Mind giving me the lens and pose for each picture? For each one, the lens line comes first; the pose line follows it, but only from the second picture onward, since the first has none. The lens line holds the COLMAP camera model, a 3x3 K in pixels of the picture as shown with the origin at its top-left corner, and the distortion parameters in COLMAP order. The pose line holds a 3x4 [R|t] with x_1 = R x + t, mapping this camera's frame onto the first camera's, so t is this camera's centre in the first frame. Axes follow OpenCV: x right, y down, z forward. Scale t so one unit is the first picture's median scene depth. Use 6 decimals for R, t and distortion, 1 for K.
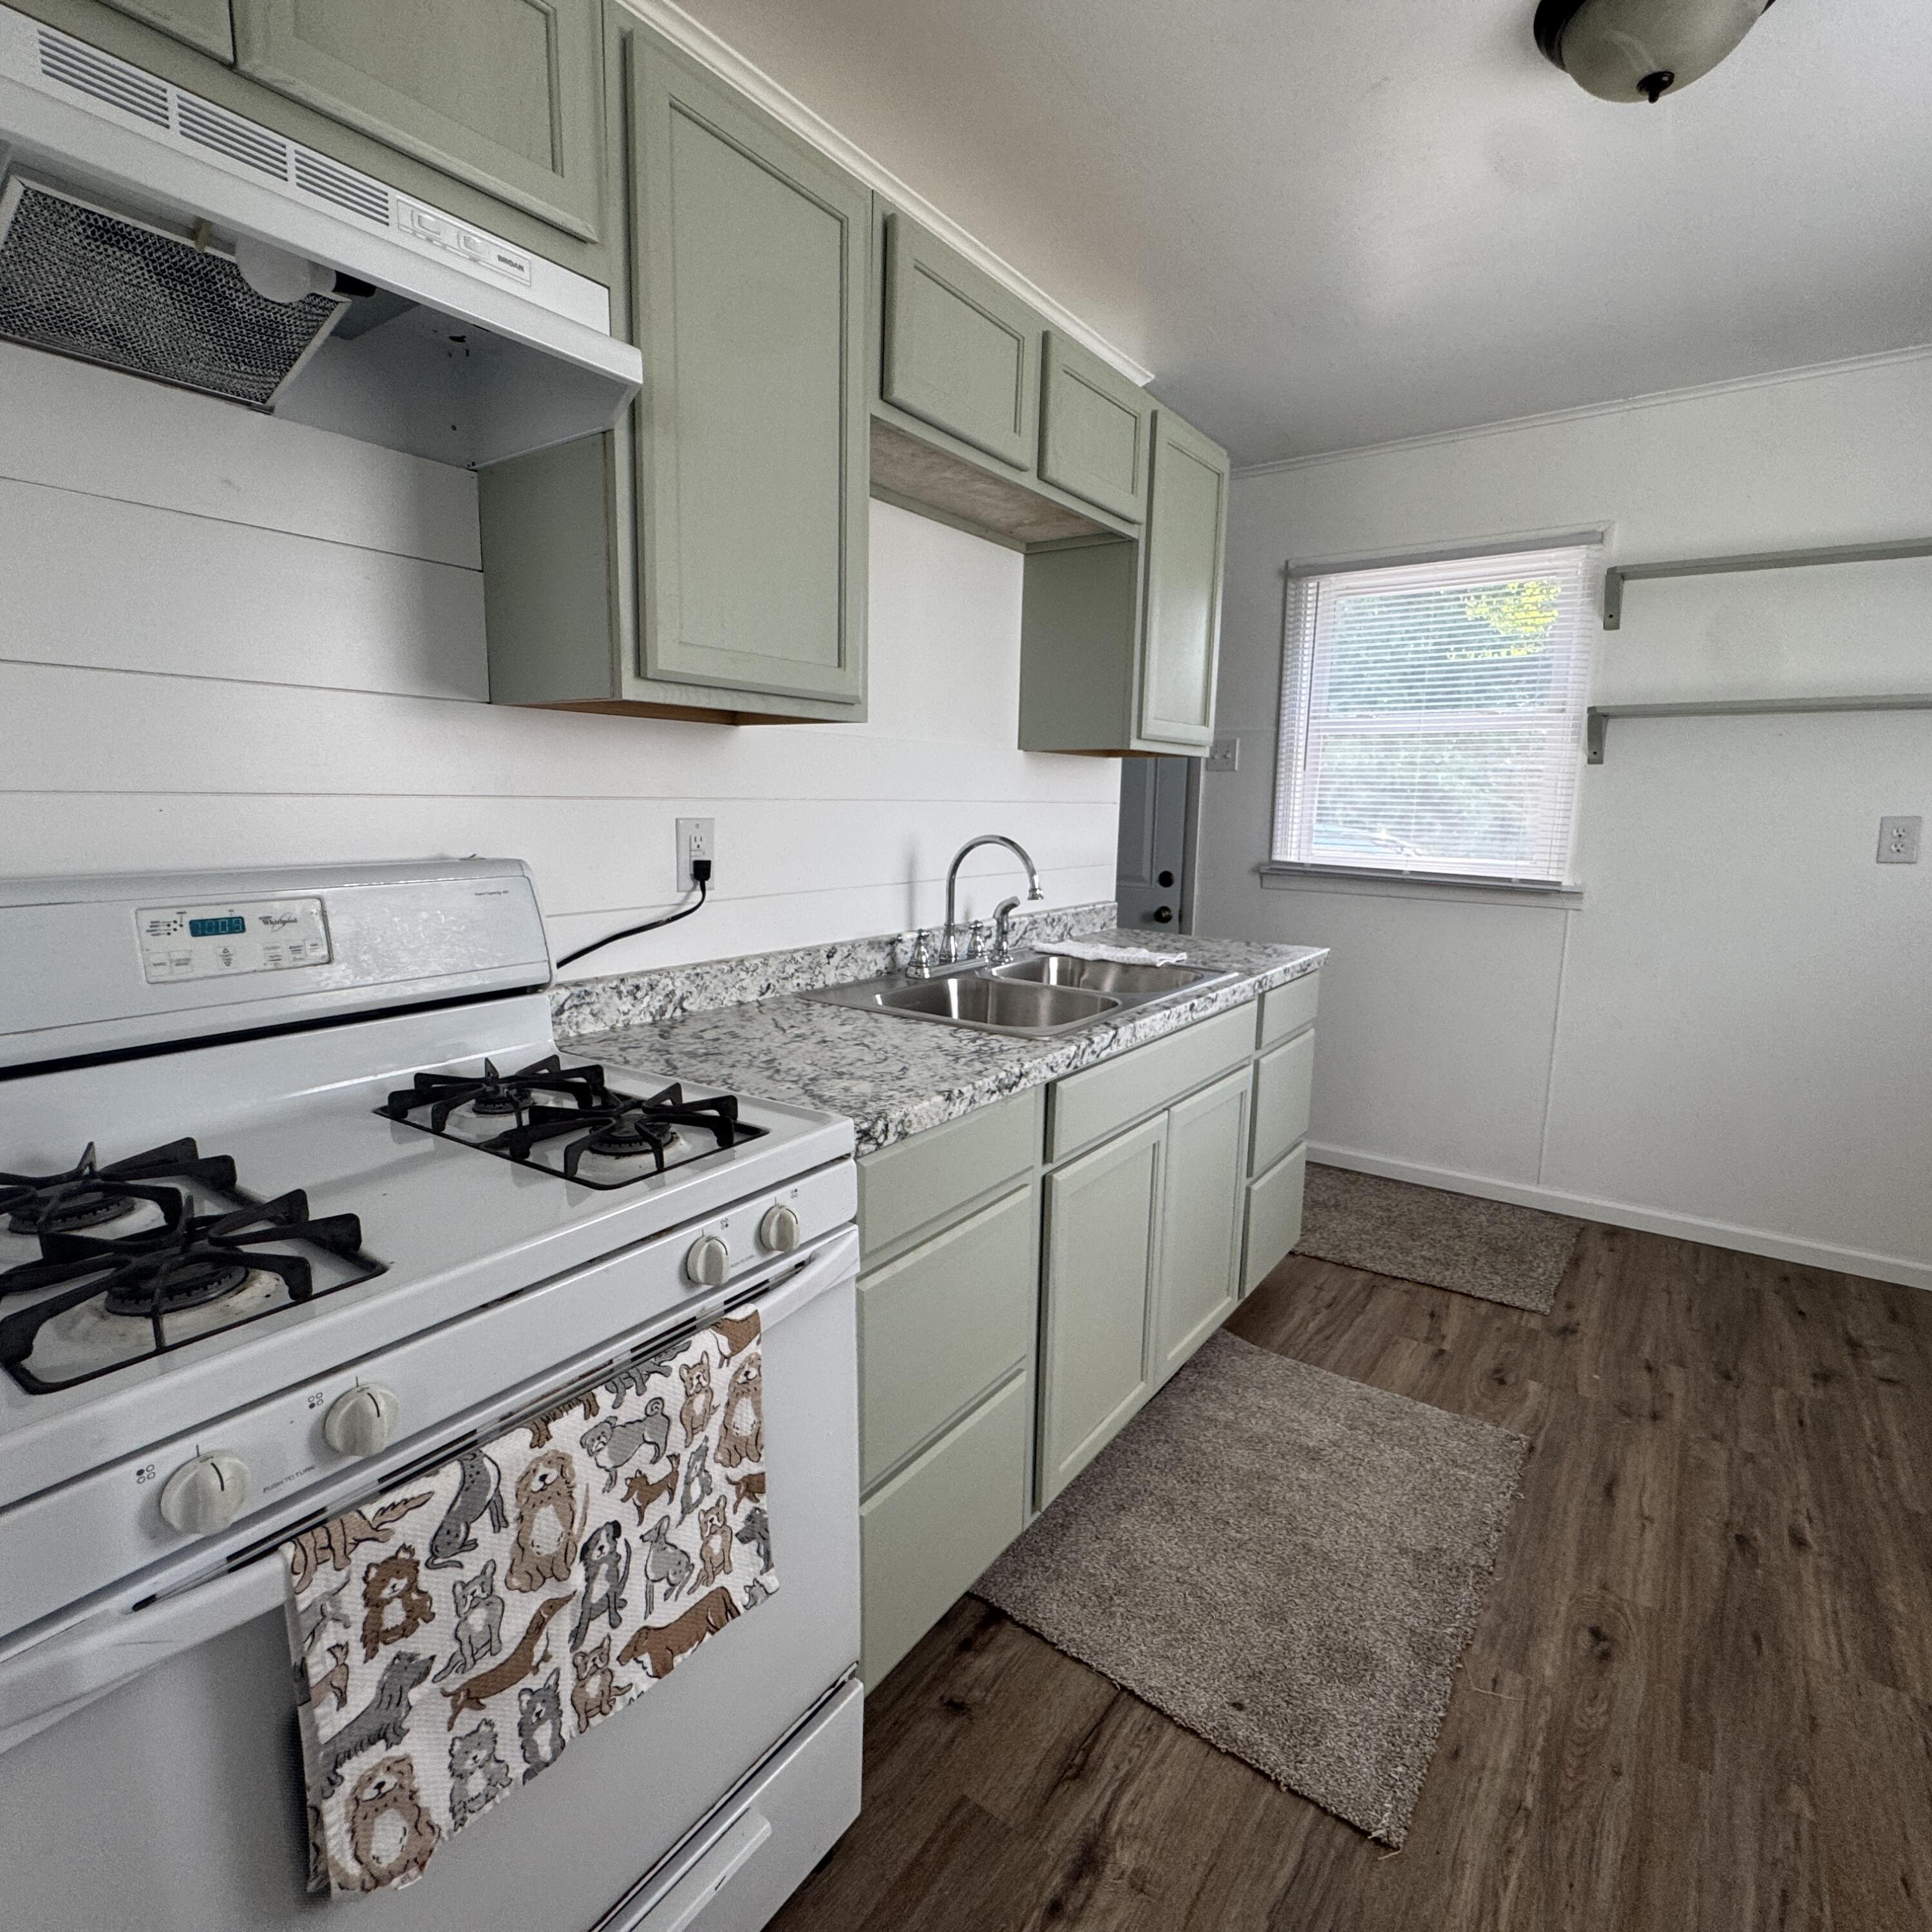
lens RADIAL K [[1025.6, 0, 966.0], [0, 1025.6, 966.0], [0, 0, 1]] dist [-0.033275, 0.008095]
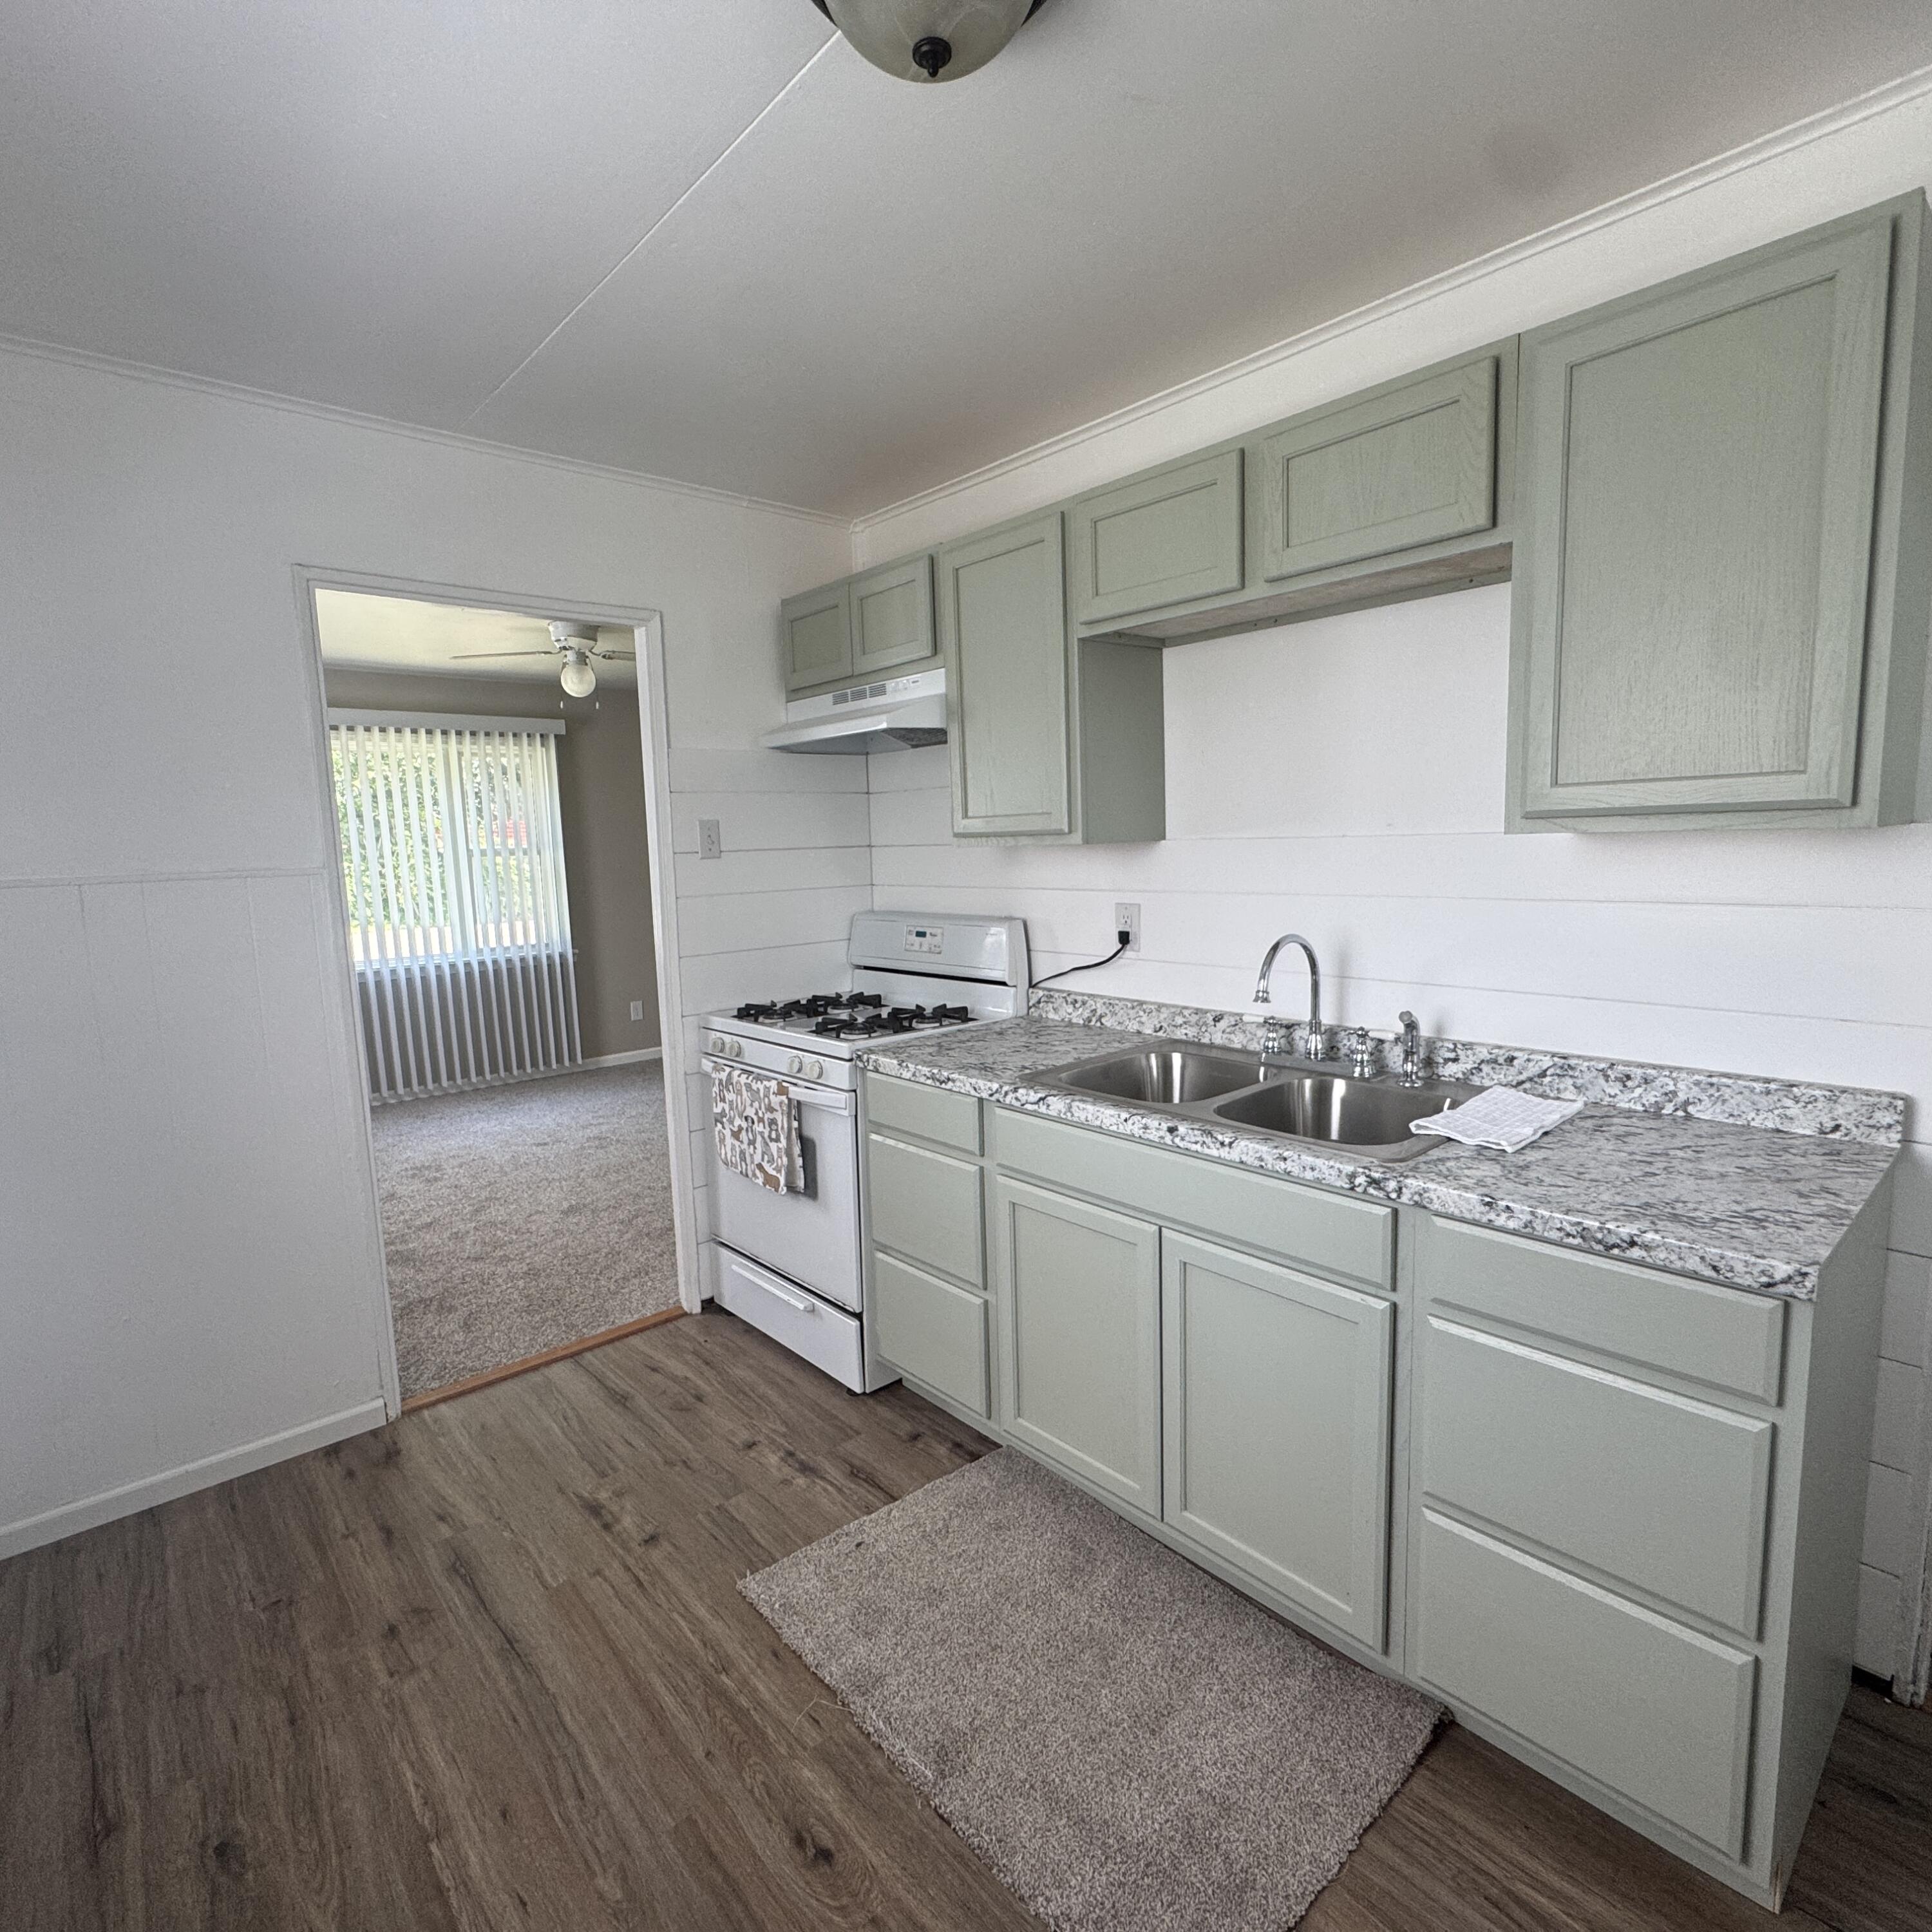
lens RADIAL K [[1025.6, 0, 966.0], [0, 1025.6, 966.0], [0, 0, 1]] dist [-0.033275, 0.008095]
pose [[-0.220360, 0.111797, -0.968991, 1.425589], [-0.132063, 0.980844, 0.143197, -0.267848], [0.966437, 0.159523, -0.201374, 1.213205]]
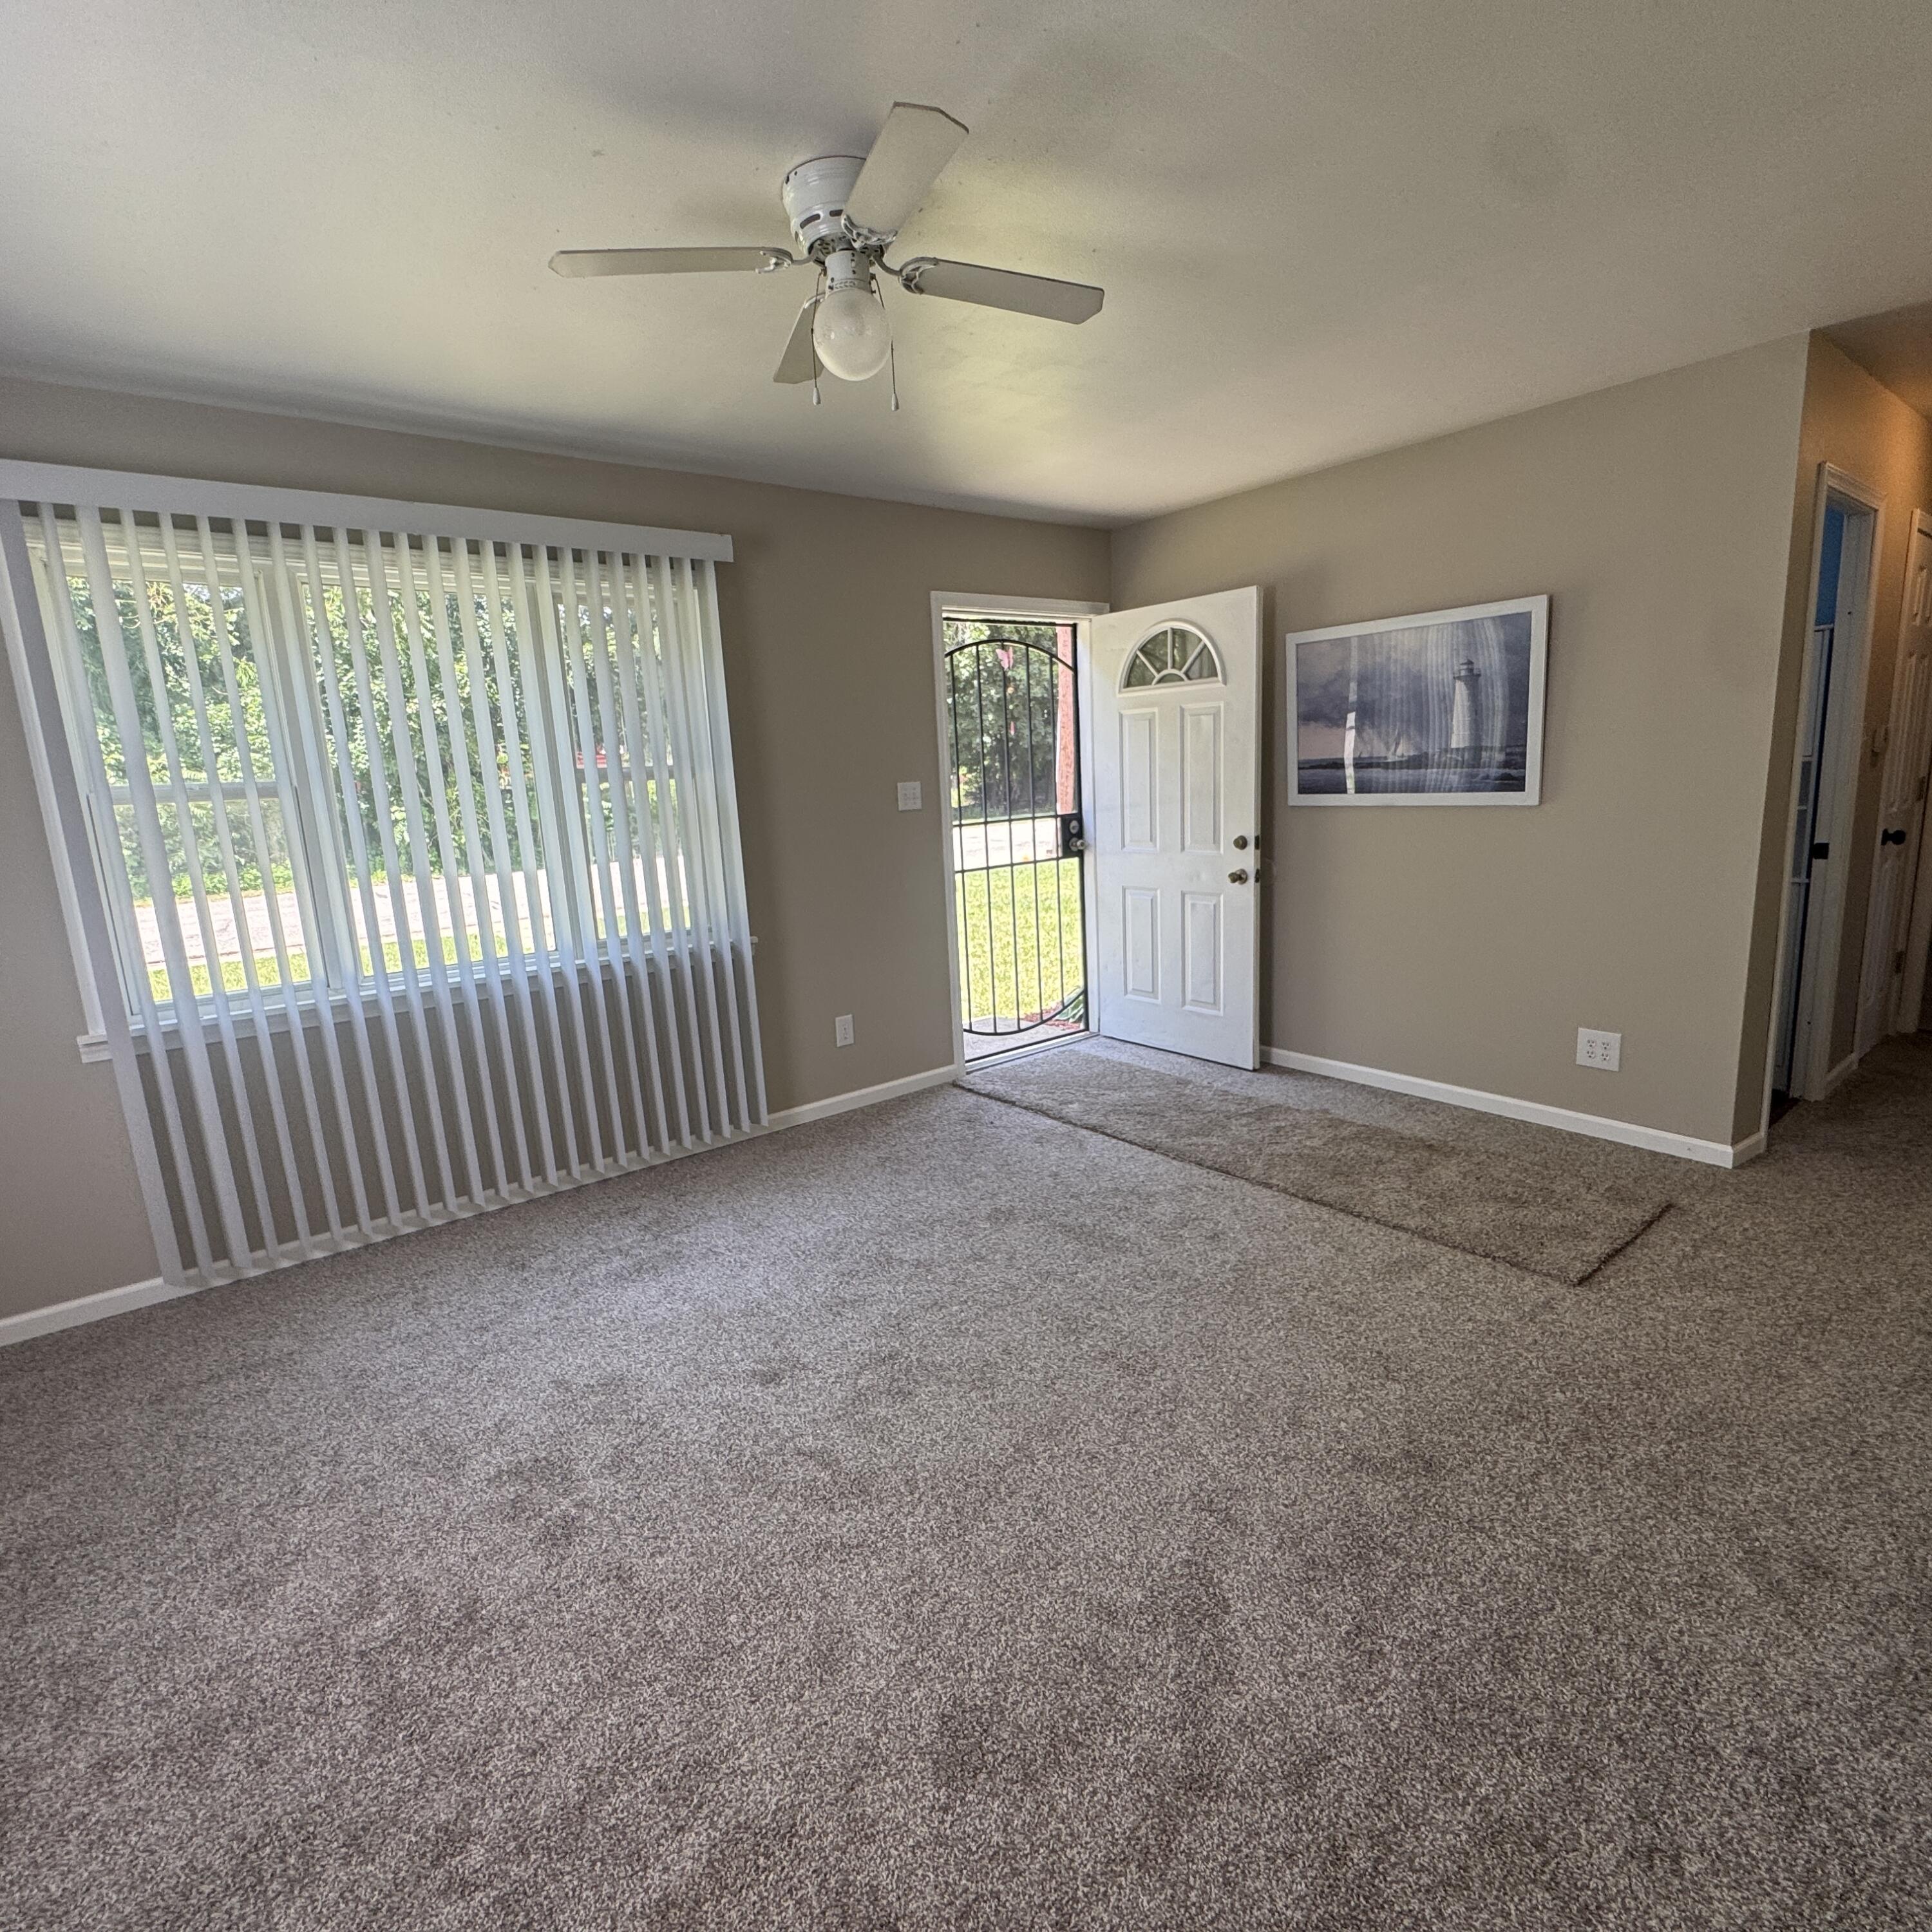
lens RADIAL K [[1025.6, 0, 966.0], [0, 1025.6, 966.0], [0, 0, 1]] dist [-0.033275, 0.008095]
pose [[-0.279080, 0.181082, -0.943040, 0.649788], [-0.109720, 0.969614, 0.218655, -0.157758], [0.953979, 0.164492, -0.250732, 0.548250]]
